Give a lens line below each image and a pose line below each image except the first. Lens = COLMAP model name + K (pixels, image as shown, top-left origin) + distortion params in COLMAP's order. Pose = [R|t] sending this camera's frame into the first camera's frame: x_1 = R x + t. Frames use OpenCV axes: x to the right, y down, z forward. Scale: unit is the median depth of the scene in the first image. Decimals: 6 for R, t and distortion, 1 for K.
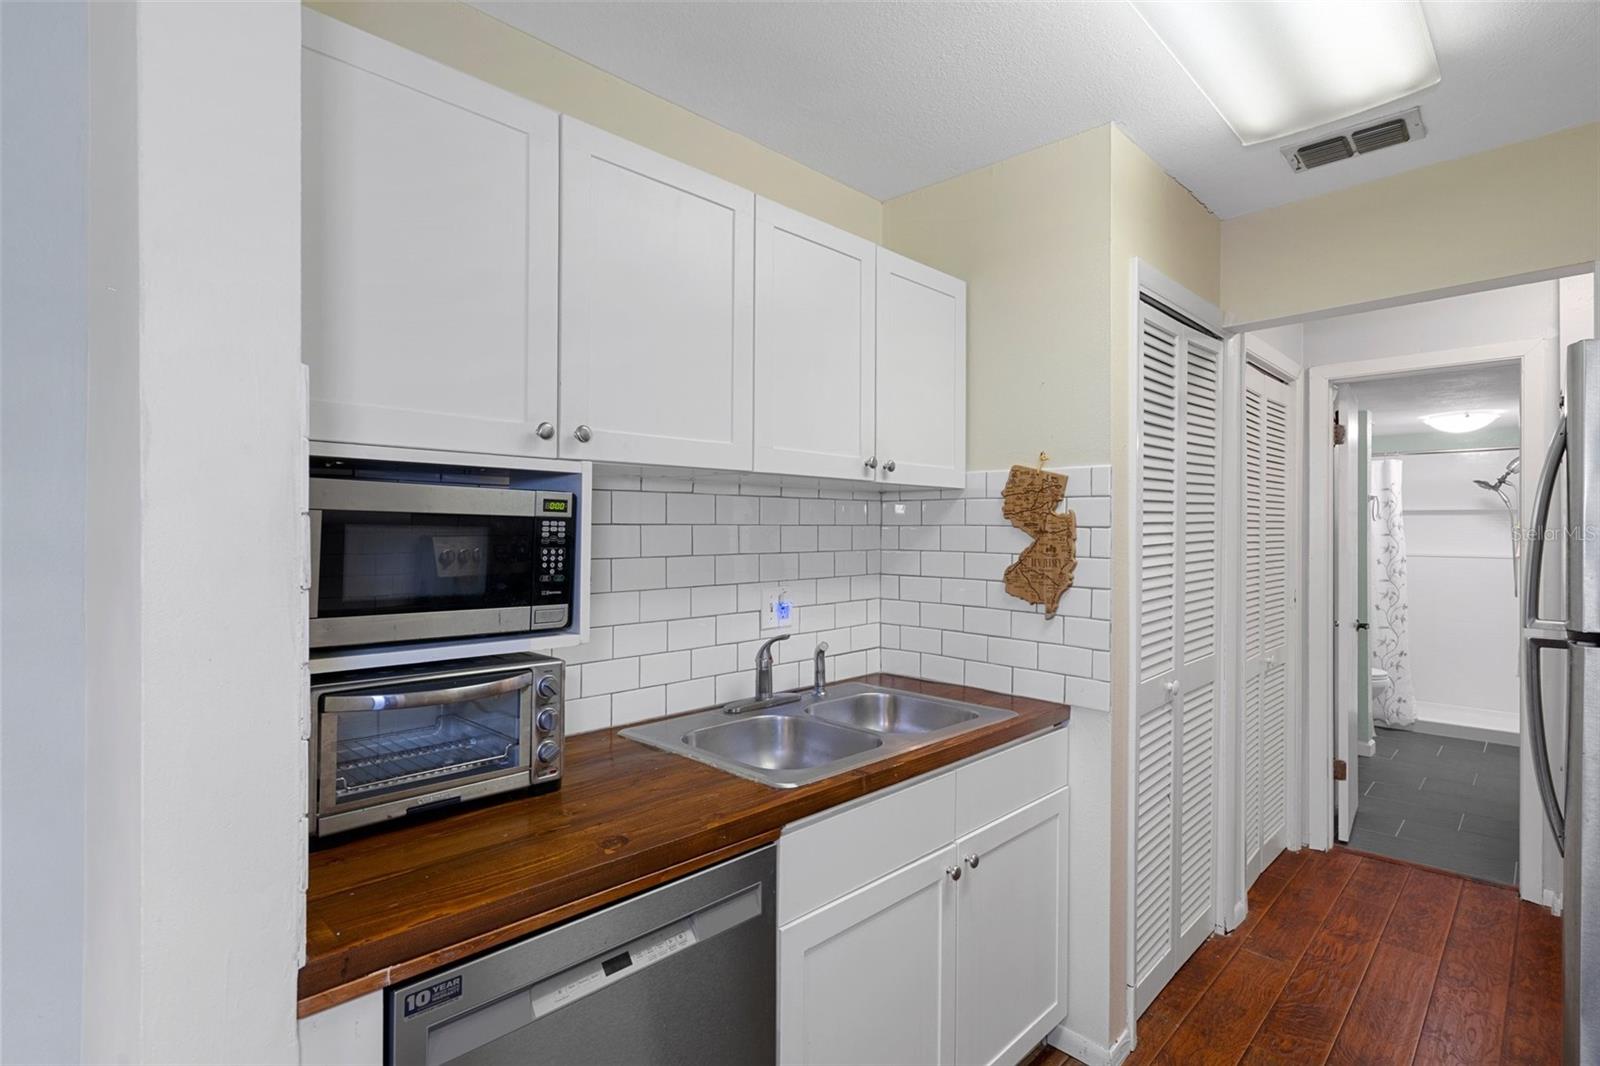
lens RADIAL K [[799.3, 0, 789.0], [0, 799.3, 520.2], [0, 0, 1]] dist [-0.002034, 0.000722]
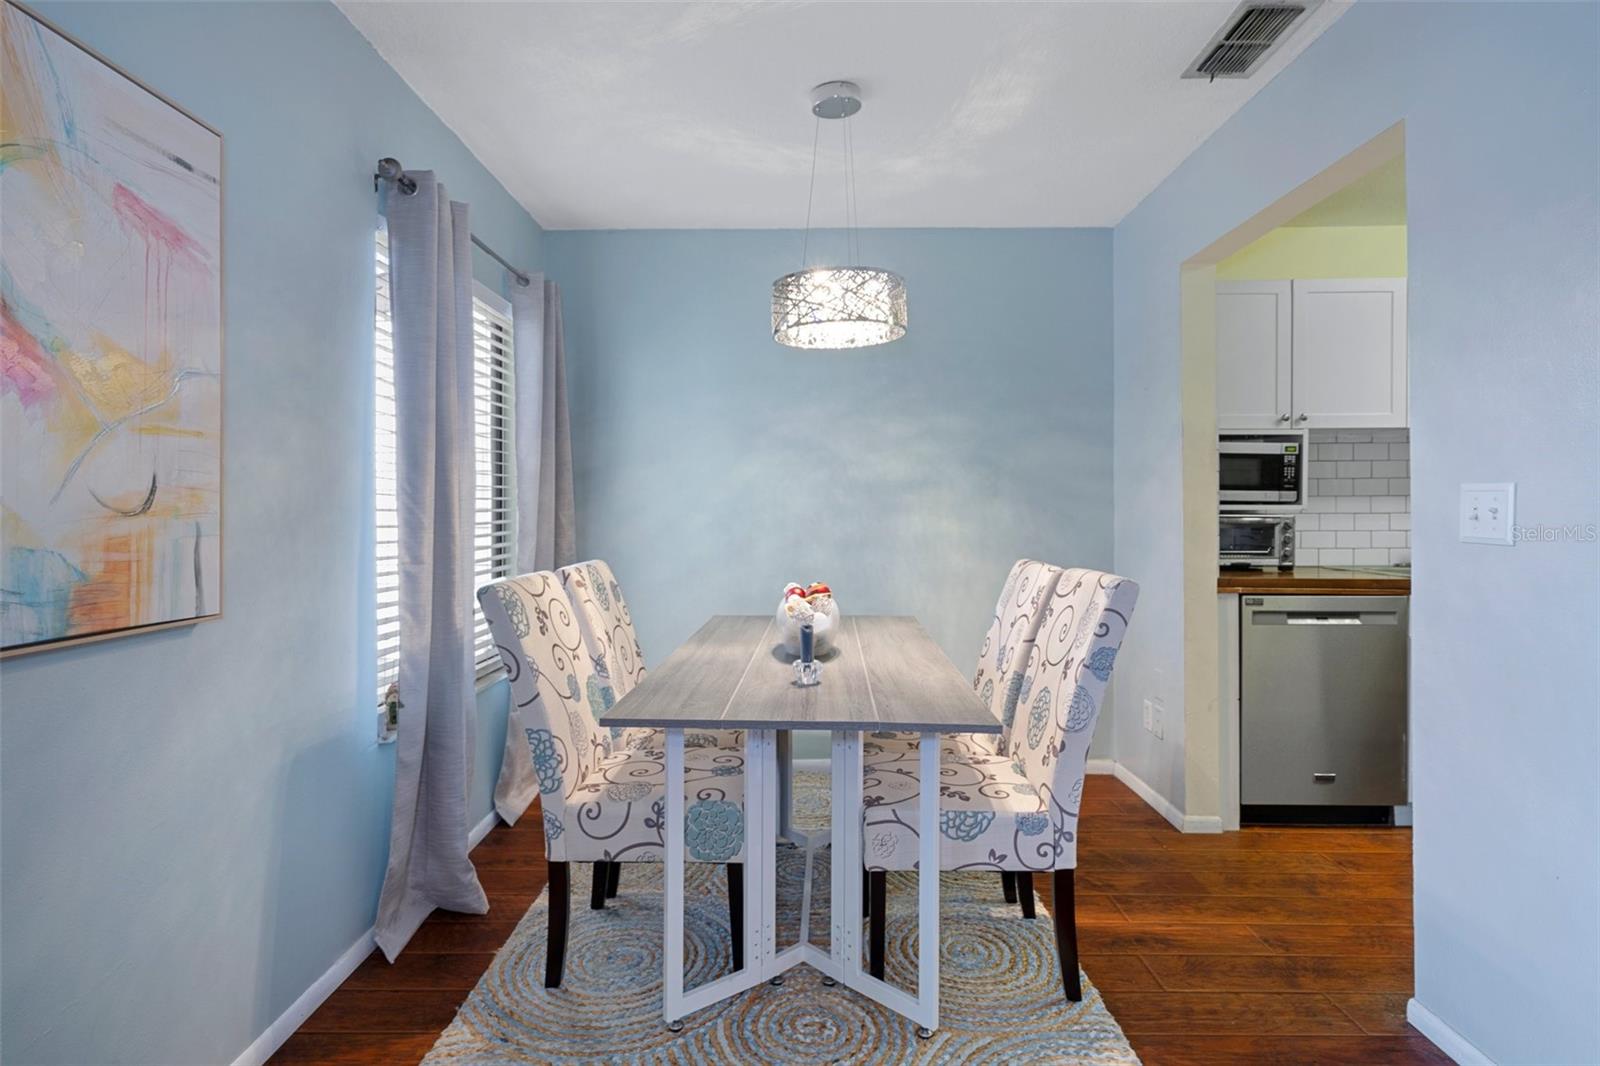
lens RADIAL K [[799.3, 0, 800.3], [0, 799.3, 513.4], [0, 0, 1]] dist [-0.002034, 0.000722]
pose [[0.697059, -0.000624, -0.717013, 0.251115], [0.011336, 0.999884, 0.010151, 0.085735], [0.716924, -0.015204, 0.696986, -1.089395]]
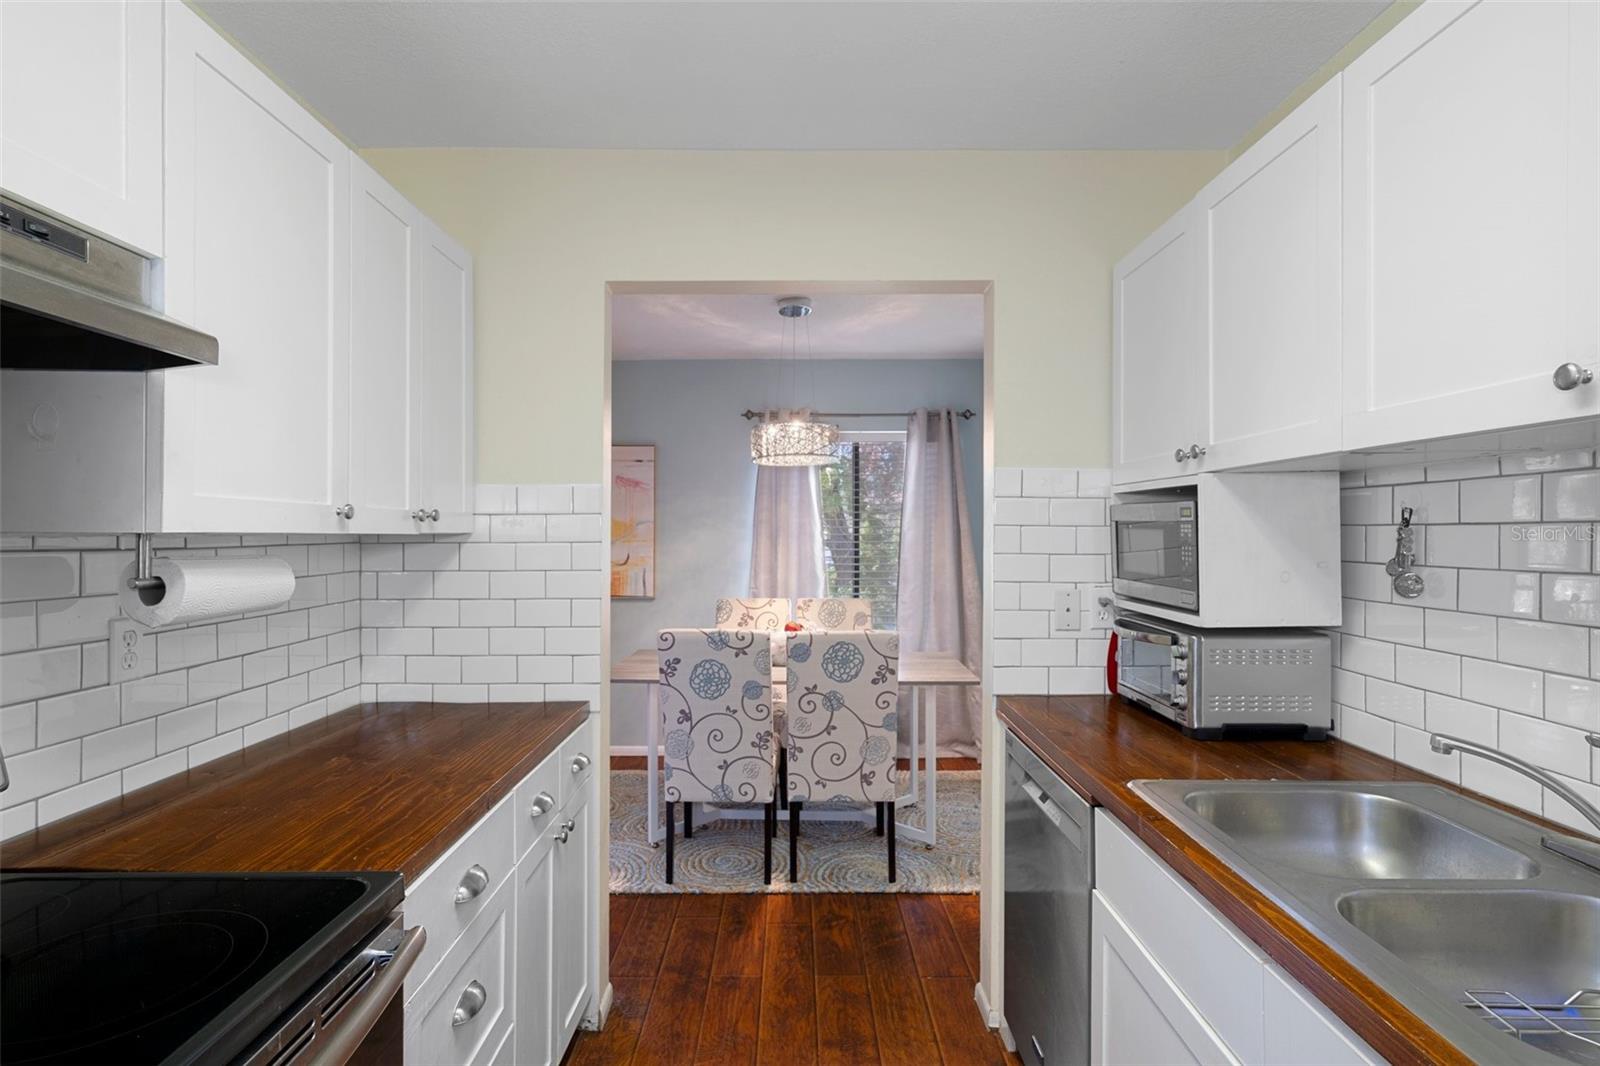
lens RADIAL K [[799.3, 0, 776.8], [0, 799.3, 523.2], [0, 0, 1]] dist [-0.002034, 0.000722]
pose [[-0.721764, -0.009523, -0.692074, 0.704398], [0.006171, 0.999777, -0.020193, 0.014113], [0.692112, -0.018846, -0.721544, 0.977088]]
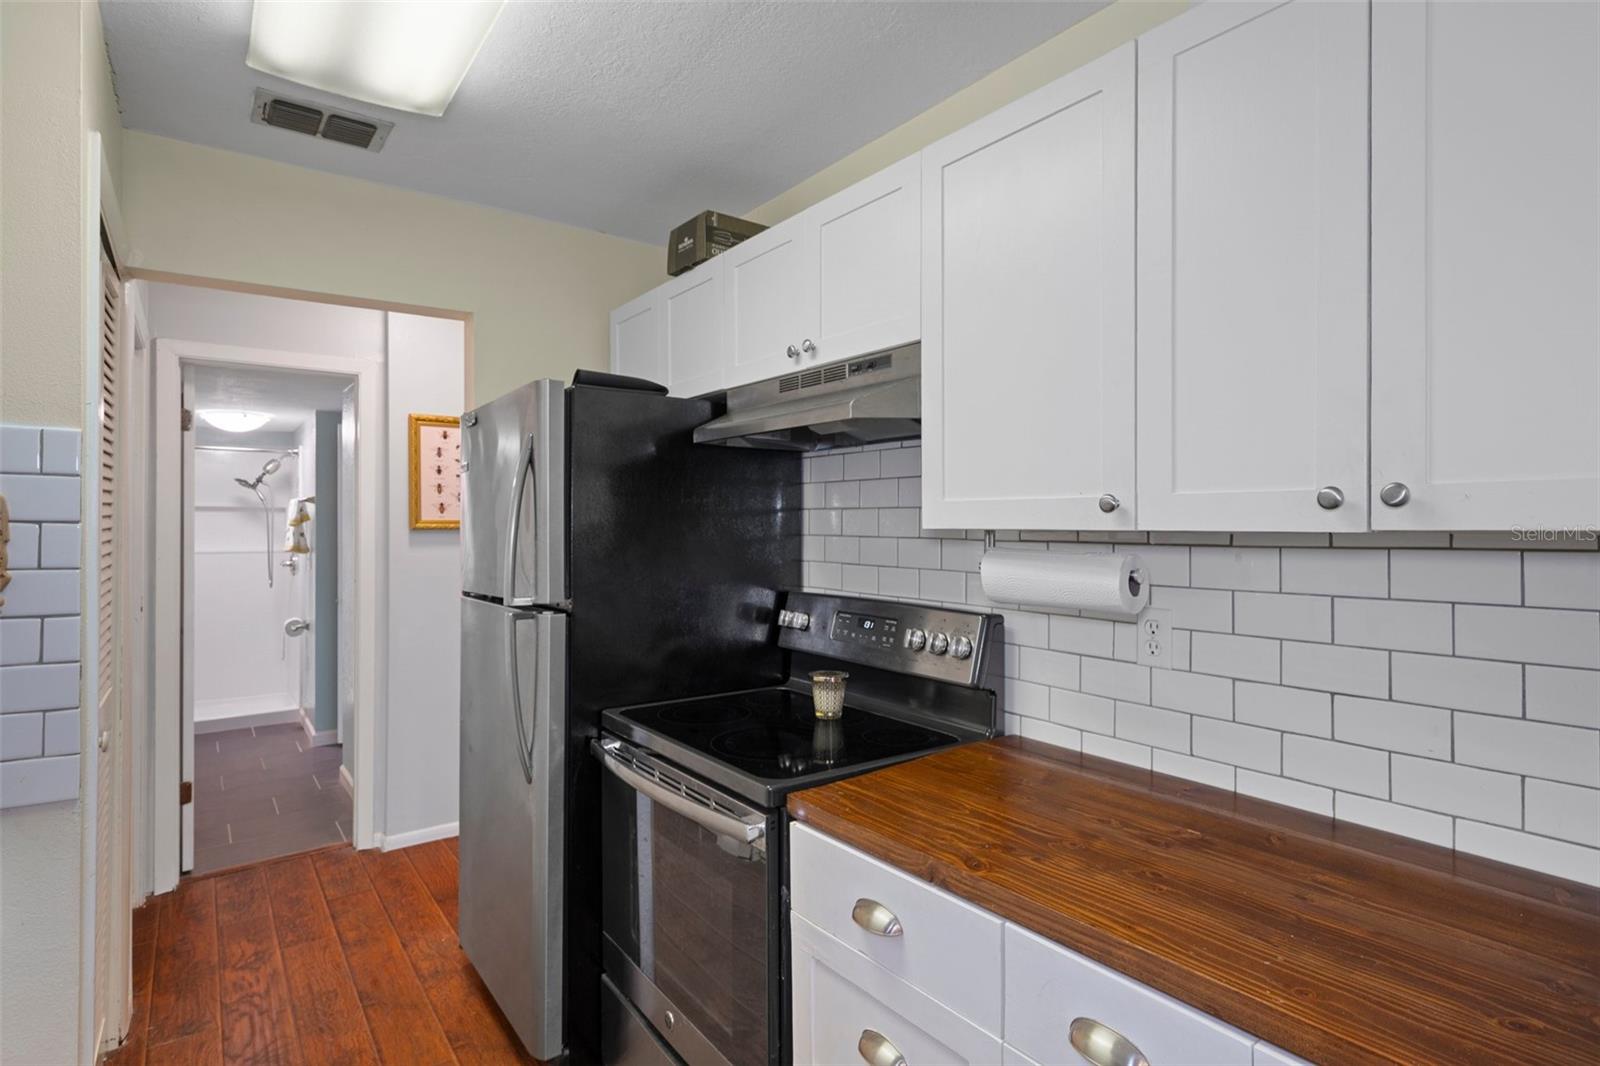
lens RADIAL K [[799.3, 0, 809.1], [0, 799.3, 522.3], [0, 0, 1]] dist [-0.002034, 0.000722]
pose [[0.128649, 0.004087, 0.991682, -0.173273], [-0.011192, 0.999934, -0.002670, 0.003964], [-0.991627, -0.010755, 0.128686, 0.295073]]
